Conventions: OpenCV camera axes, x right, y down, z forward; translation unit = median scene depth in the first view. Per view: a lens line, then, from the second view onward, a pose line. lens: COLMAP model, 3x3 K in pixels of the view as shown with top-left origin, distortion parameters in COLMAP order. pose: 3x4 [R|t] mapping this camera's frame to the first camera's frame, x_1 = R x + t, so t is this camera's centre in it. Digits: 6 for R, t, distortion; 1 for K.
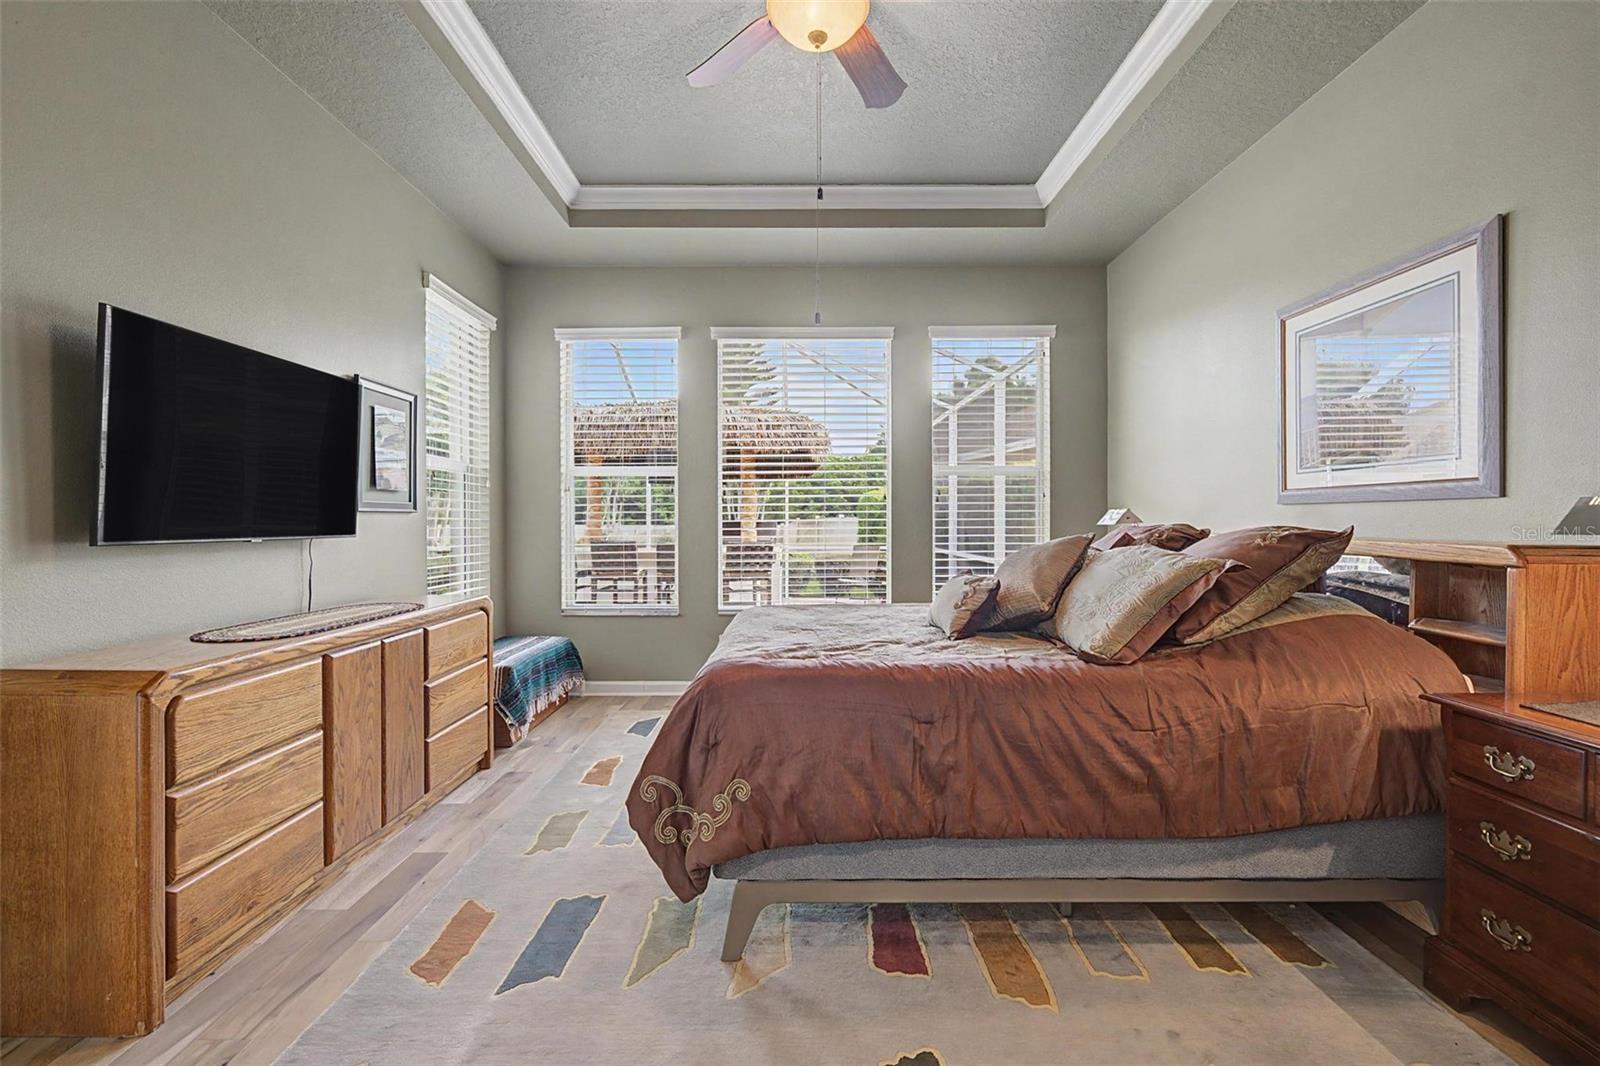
lens RADIAL K [[696.5, 0, 800.3], [0, 696.5, 515.7], [0, 0, 1]] dist [0.001656, 0.000046]
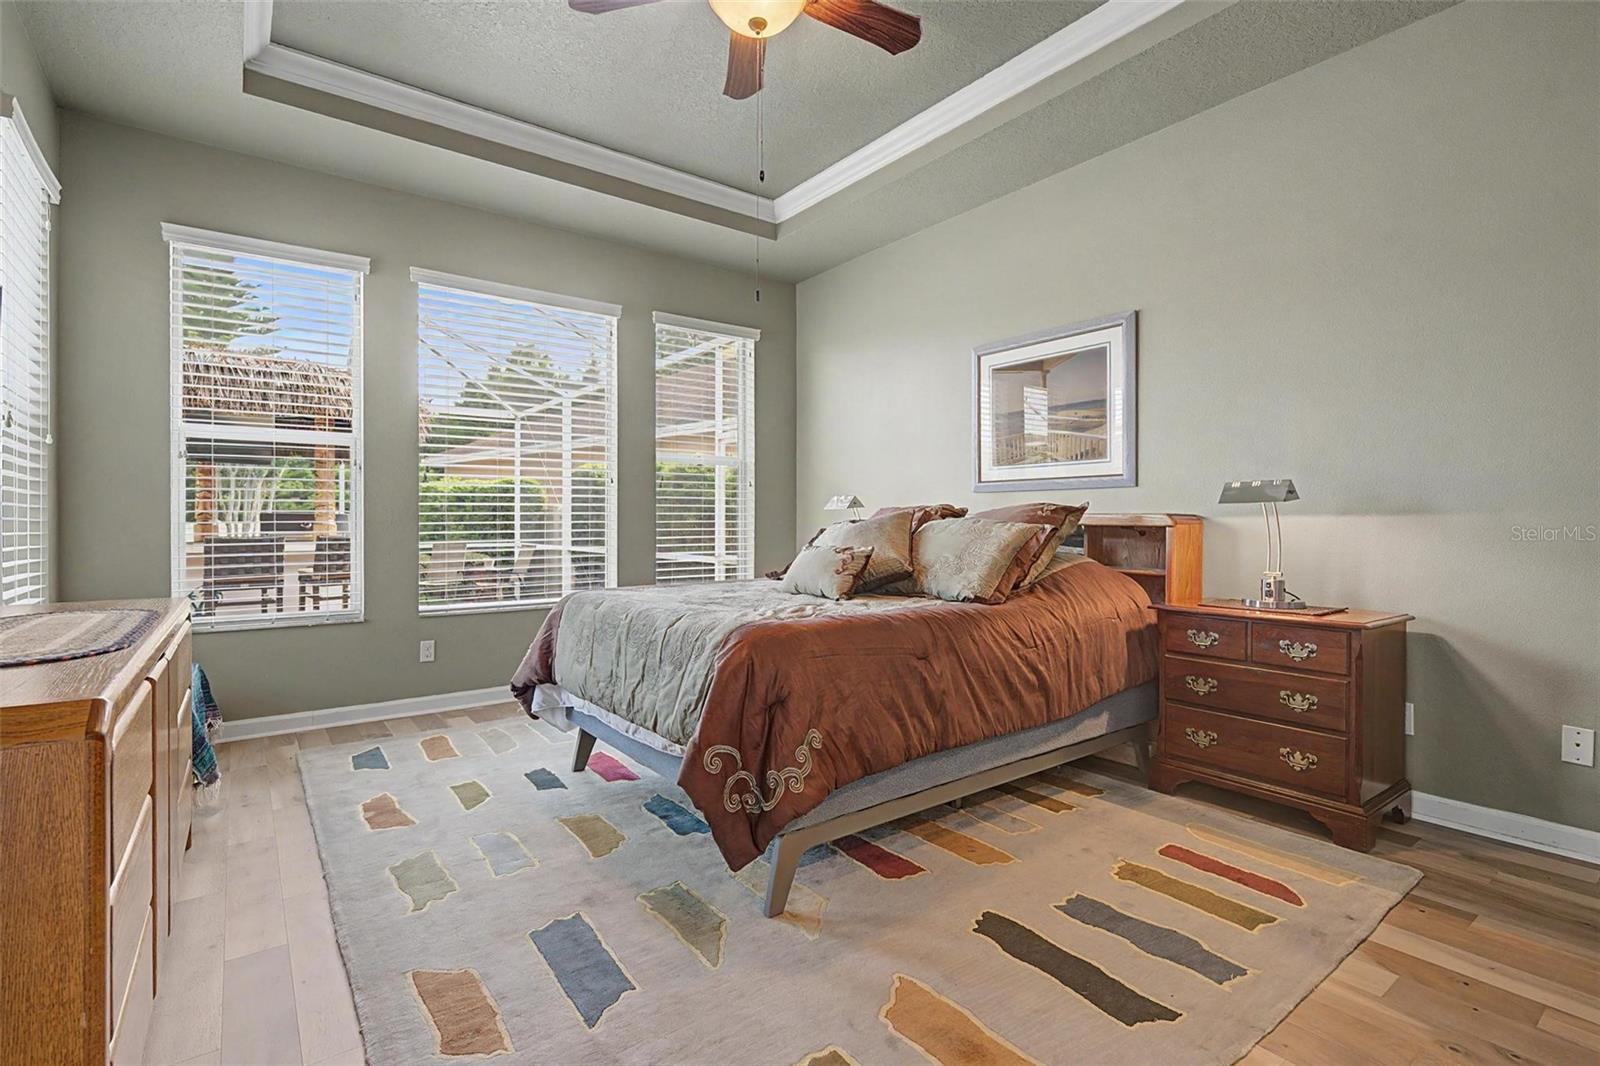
lens RADIAL K [[728.5, 0, 785.5], [0, 728.5, 512.4], [0, 0, 1]] dist [0.001678, -0.000632]
pose [[0.811124, 0.009805, 0.584792, -0.655158], [-0.007012, 0.999951, -0.007039, 0.052413], [-0.584833, 0.001609, 0.811152, 0.116832]]
